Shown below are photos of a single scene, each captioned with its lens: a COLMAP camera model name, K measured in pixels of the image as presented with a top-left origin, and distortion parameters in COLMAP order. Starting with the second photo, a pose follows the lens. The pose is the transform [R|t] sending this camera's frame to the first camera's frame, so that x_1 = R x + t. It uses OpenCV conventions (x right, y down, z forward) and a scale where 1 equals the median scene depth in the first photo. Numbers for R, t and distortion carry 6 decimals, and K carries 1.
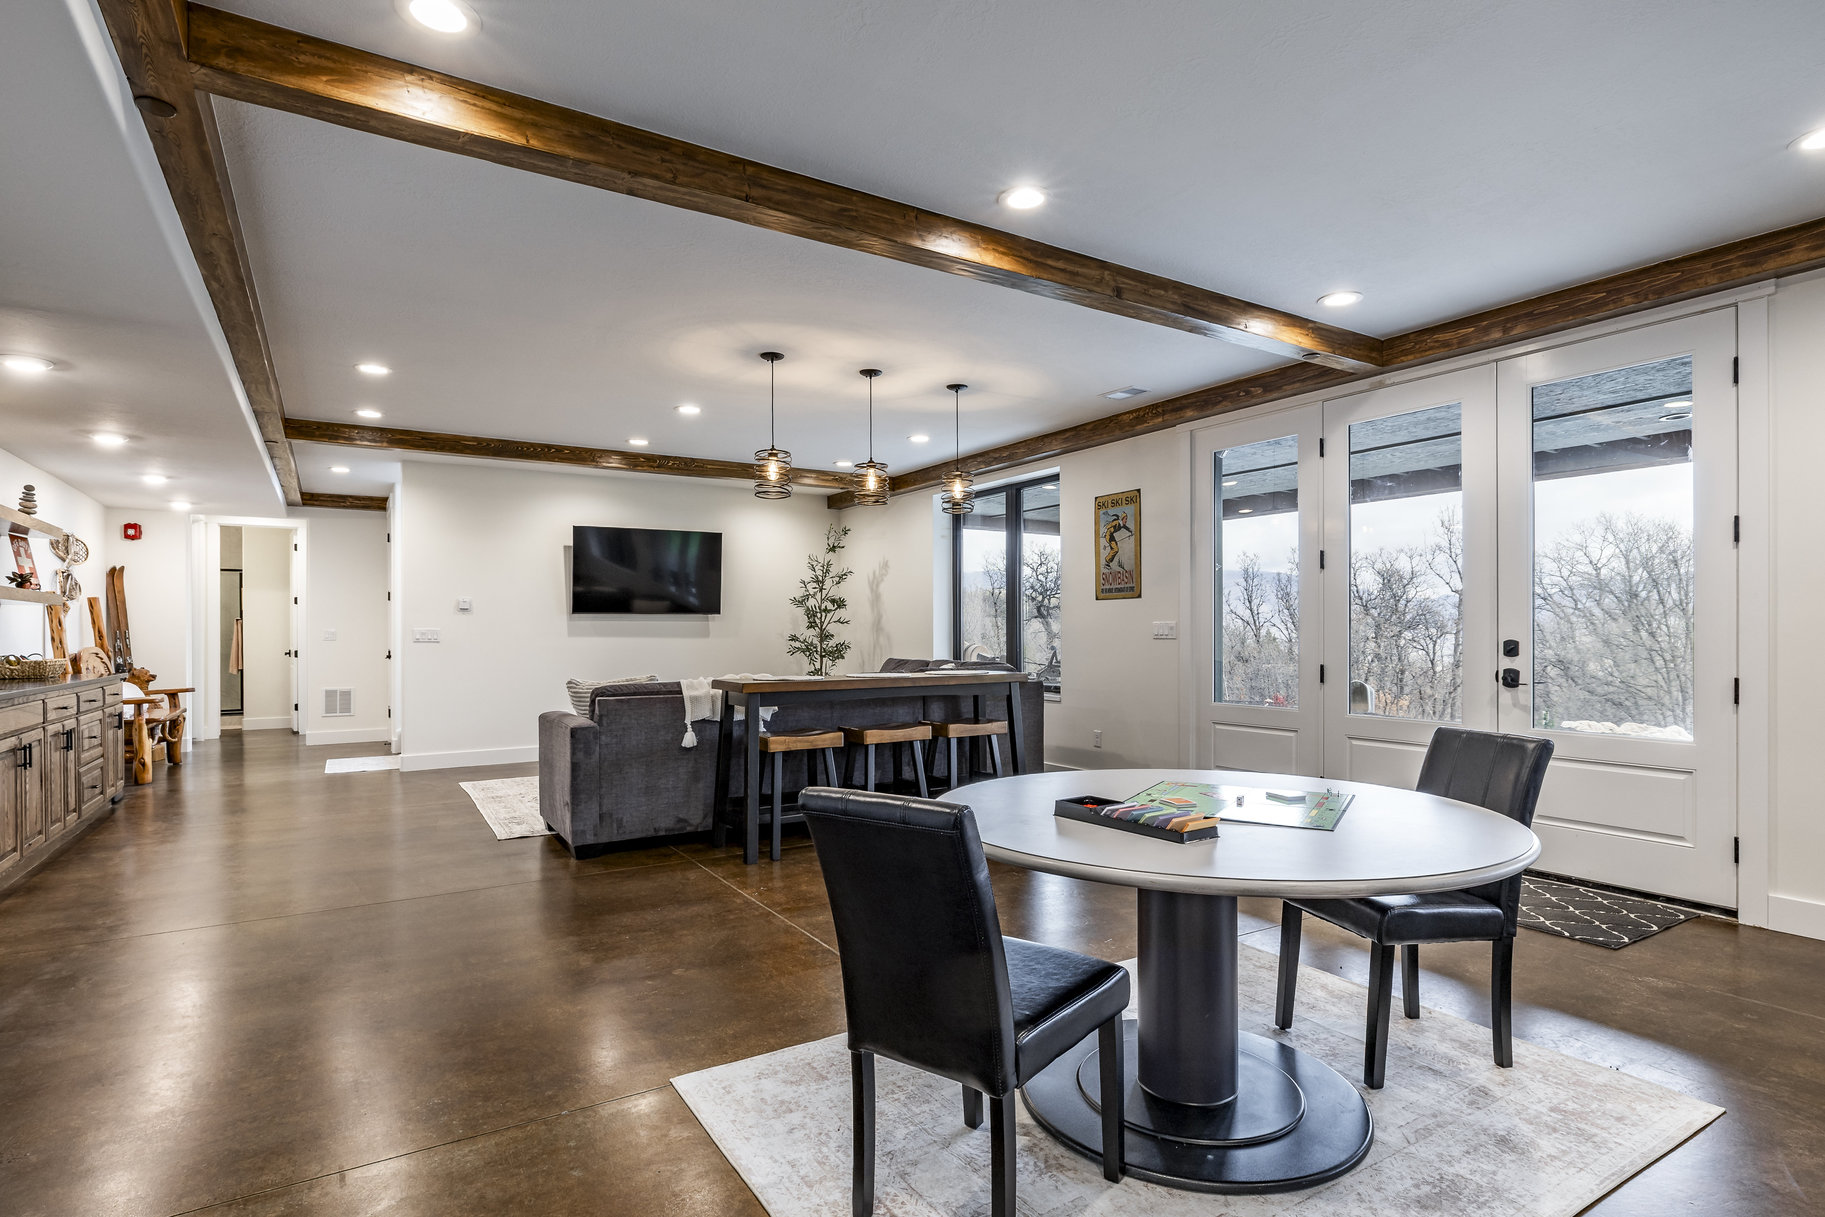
lens RADIAL K [[905.6, 0, 915.6], [0, 905.6, 628.8], [0, 0, 1]] dist [0.000176, 0.000082]
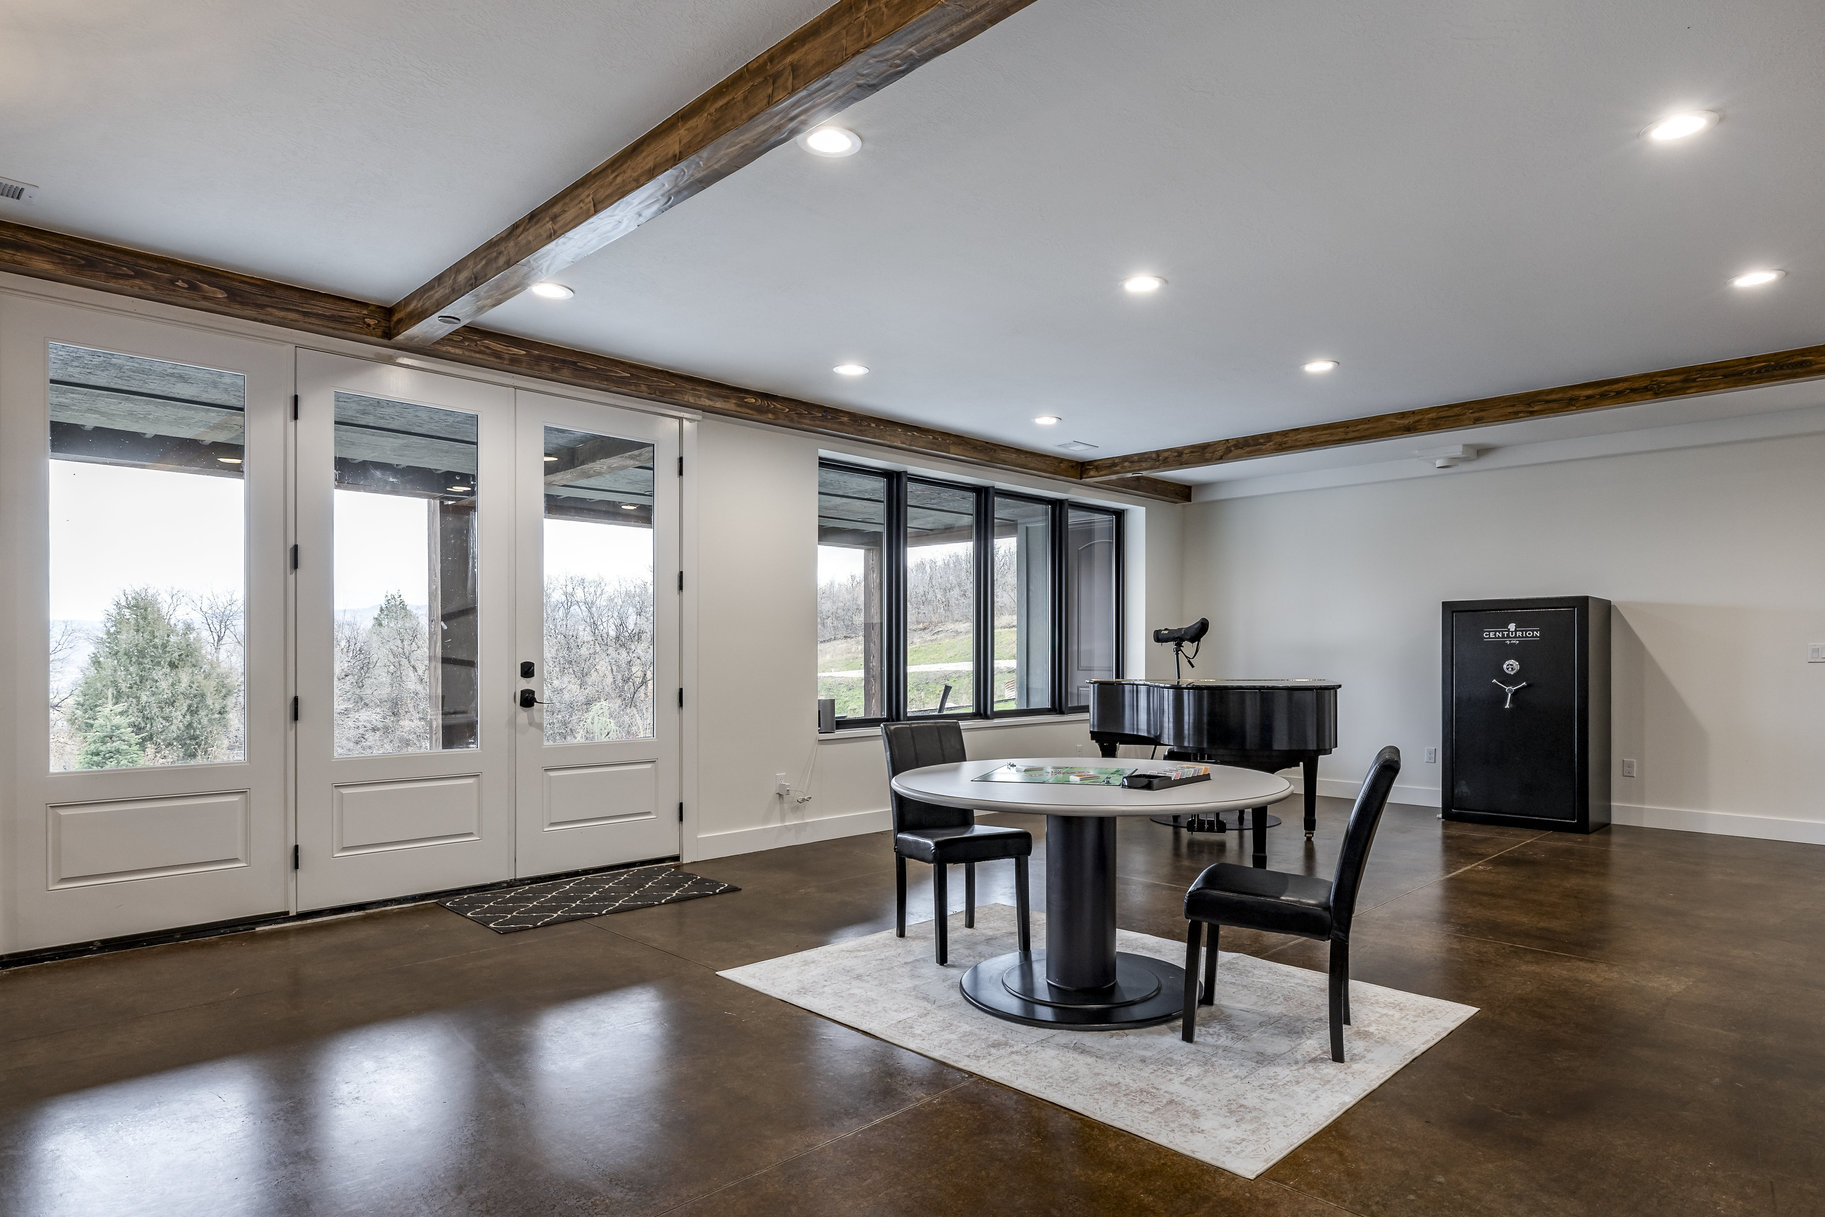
lens RADIAL K [[1071.7, 0, 917.0], [0, 1071.7, 664.1], [0, 0, 1]] dist [0.000340, 0.000330]
pose [[-0.224303, -0.001884, 0.974518, -0.642587], [-0.003121, 0.999994, 0.001215, 0.012067], [-0.974514, -0.002769, -0.224308, 0.840369]]
